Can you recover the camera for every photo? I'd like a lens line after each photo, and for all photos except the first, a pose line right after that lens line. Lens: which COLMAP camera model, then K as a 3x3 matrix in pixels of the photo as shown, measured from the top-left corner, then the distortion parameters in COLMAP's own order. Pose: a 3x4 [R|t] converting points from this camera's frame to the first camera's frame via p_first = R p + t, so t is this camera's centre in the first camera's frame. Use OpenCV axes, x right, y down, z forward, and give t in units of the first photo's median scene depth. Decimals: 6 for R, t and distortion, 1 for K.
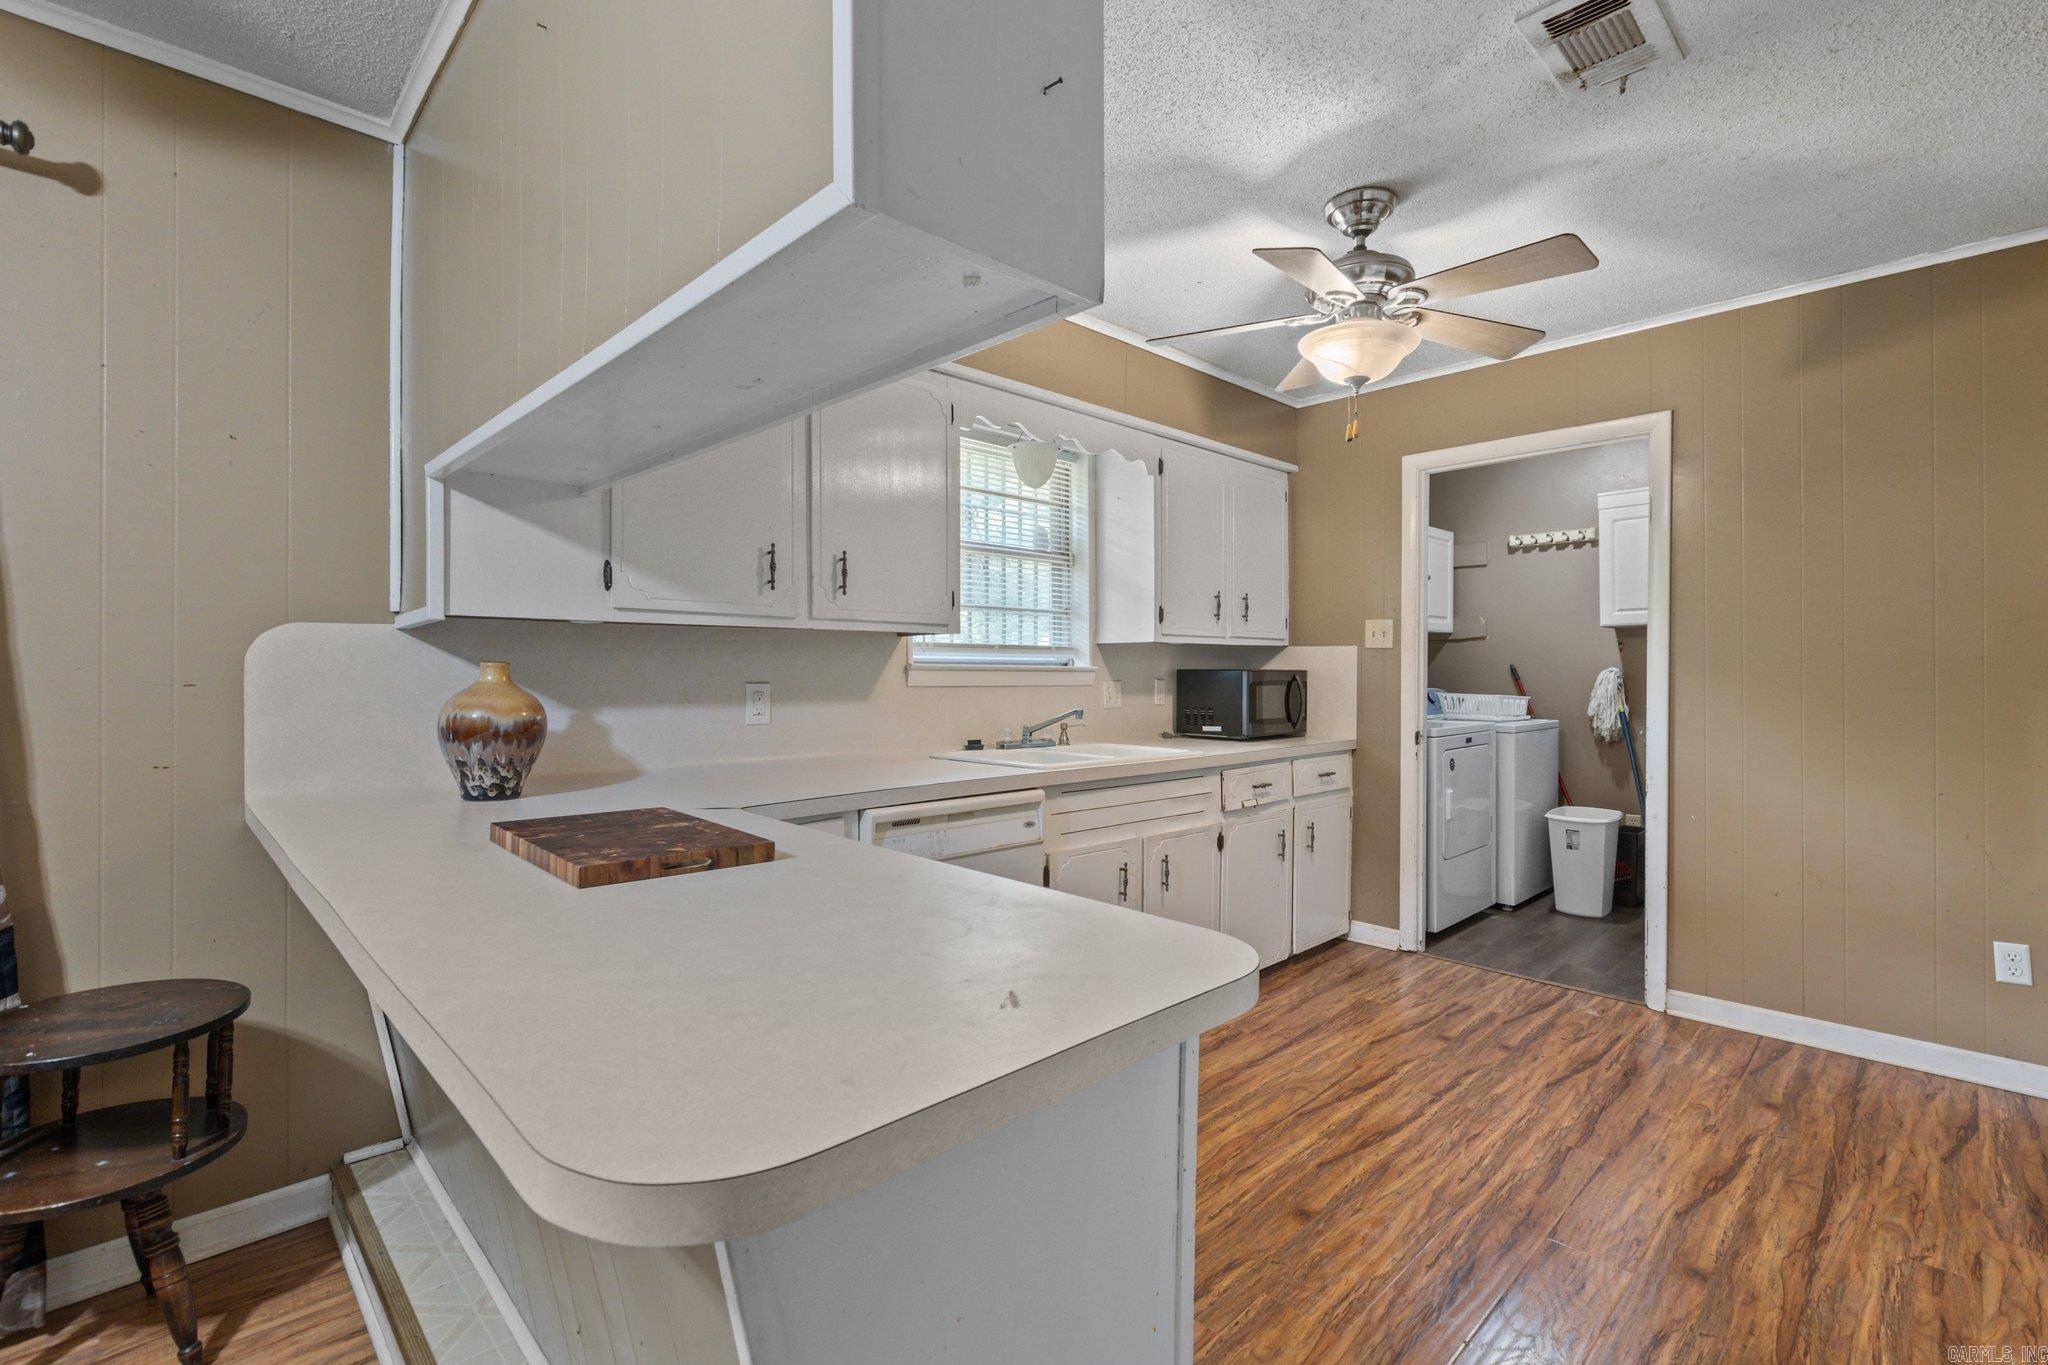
lens RADIAL K [[928.5, 0, 1022.5], [0, 928.5, 676.5], [0, 0, 1]] dist [0.004515, -0.000890]
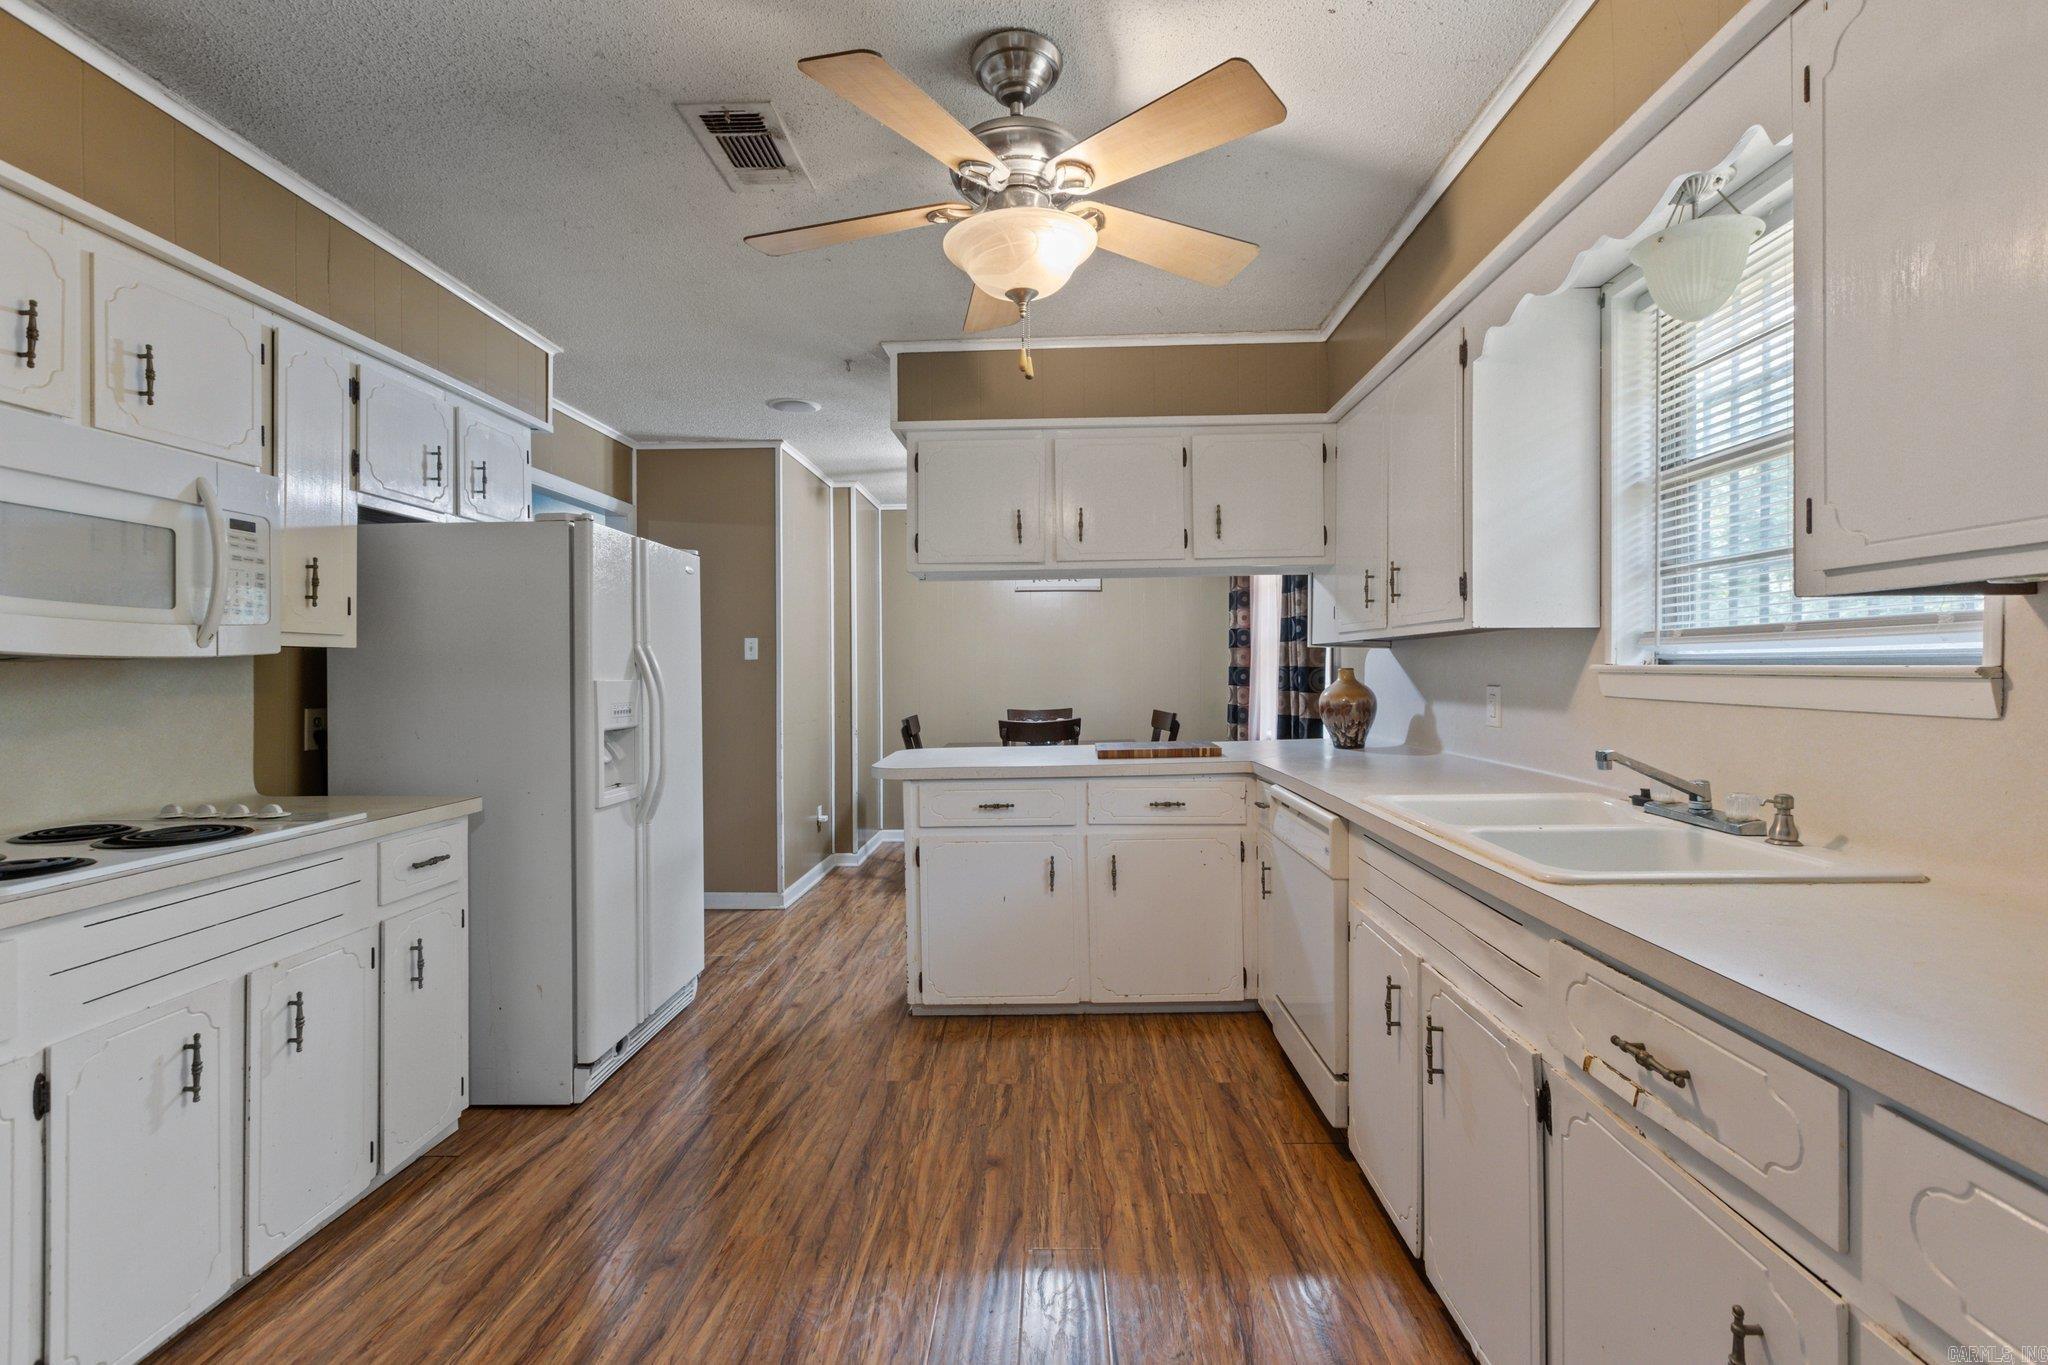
lens RADIAL K [[928.5, 0, 1024.6], [0, 928.5, 676.1], [0, 0, 1]] dist [0.004515, -0.000890]
pose [[-0.722415, 0.007500, -0.691420, 1.086949], [-0.001864, 0.999916, 0.012794, -0.021612], [0.691458, 0.010532, -0.722340, 1.902254]]
